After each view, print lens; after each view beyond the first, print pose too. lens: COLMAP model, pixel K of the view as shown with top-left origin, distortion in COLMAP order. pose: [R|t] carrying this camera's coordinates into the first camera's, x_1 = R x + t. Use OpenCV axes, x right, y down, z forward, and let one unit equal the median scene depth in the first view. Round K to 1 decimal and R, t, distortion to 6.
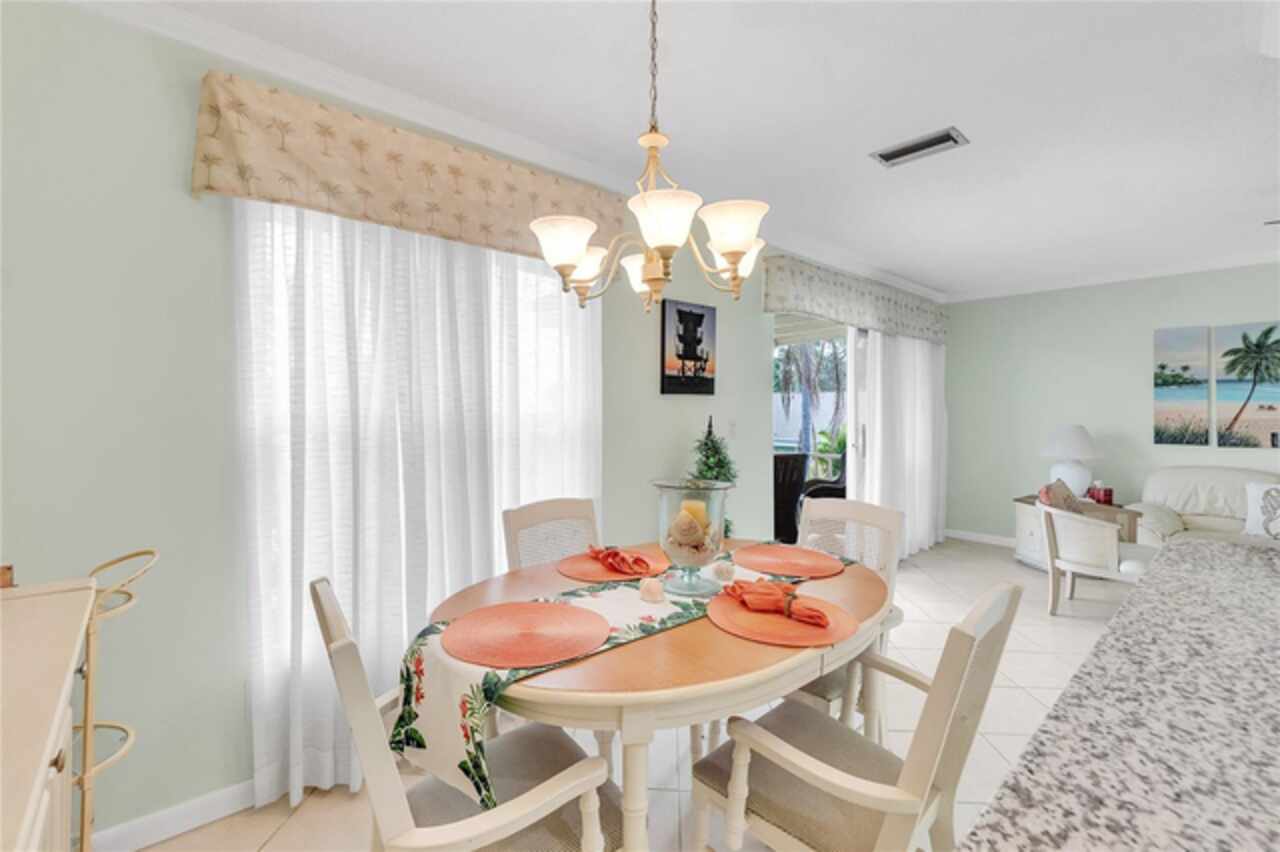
lens RADIAL K [[563.1, 0, 640.0], [0, 563.1, 418.3], [0, 0, 1]] dist [-0.003244, 0.001305]
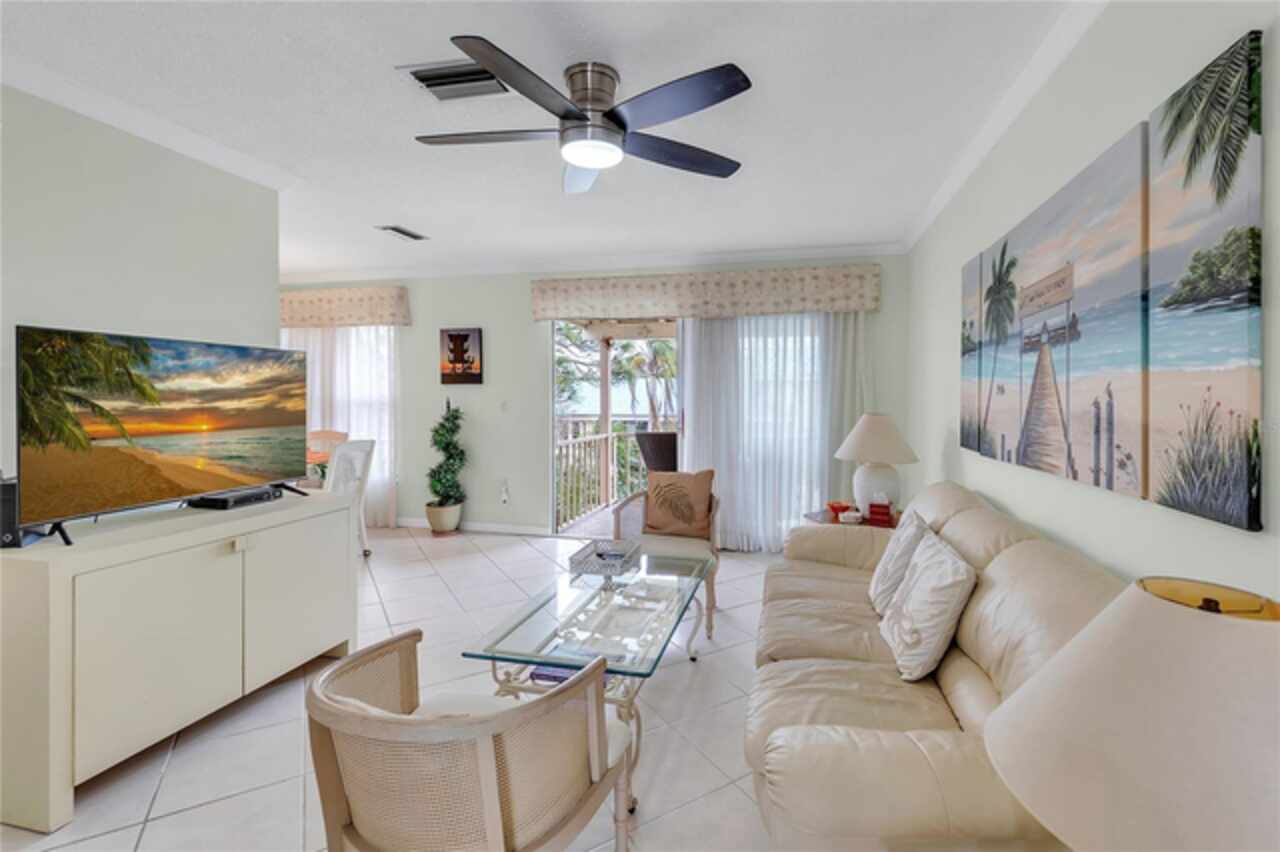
lens RADIAL K [[563.1, 0, 670.7], [0, 563.1, 403.4], [0, 0, 1]] dist [-0.003244, 0.001305]
pose [[0.583191, 0.014572, -0.812204, 1.368103], [-0.012428, 0.999882, 0.009016, -0.005734], [0.812240, 0.004836, 0.583304, 0.409166]]
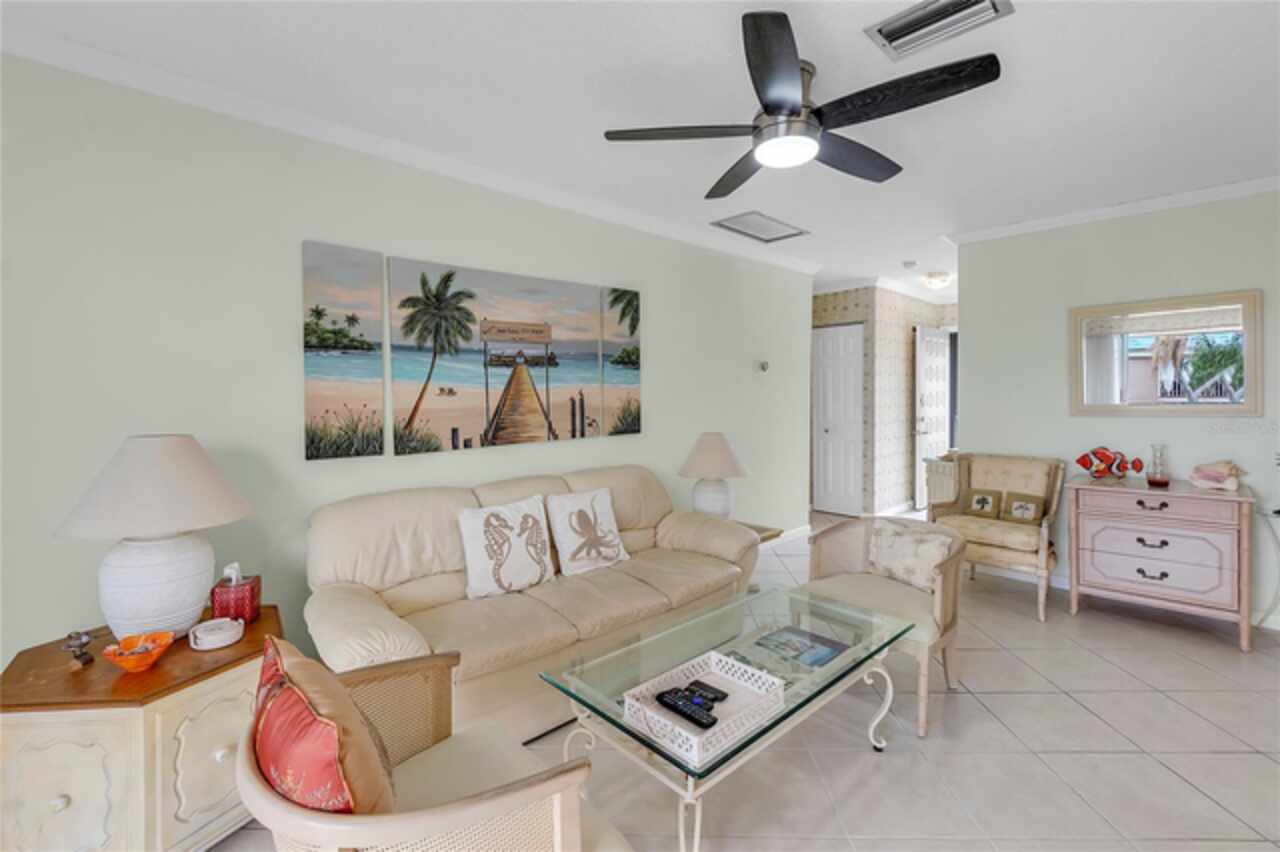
lens RADIAL K [[563.1, 0, 641.6], [0, 563.1, 396.3], [0, 0, 1]] dist [-0.003244, 0.001305]
pose [[-0.019640, -0.004330, 0.999798, 0.434576], [0.017375, 0.999838, 0.004671, -0.011902], [-0.999656, 0.017464, -0.019561, 0.776327]]
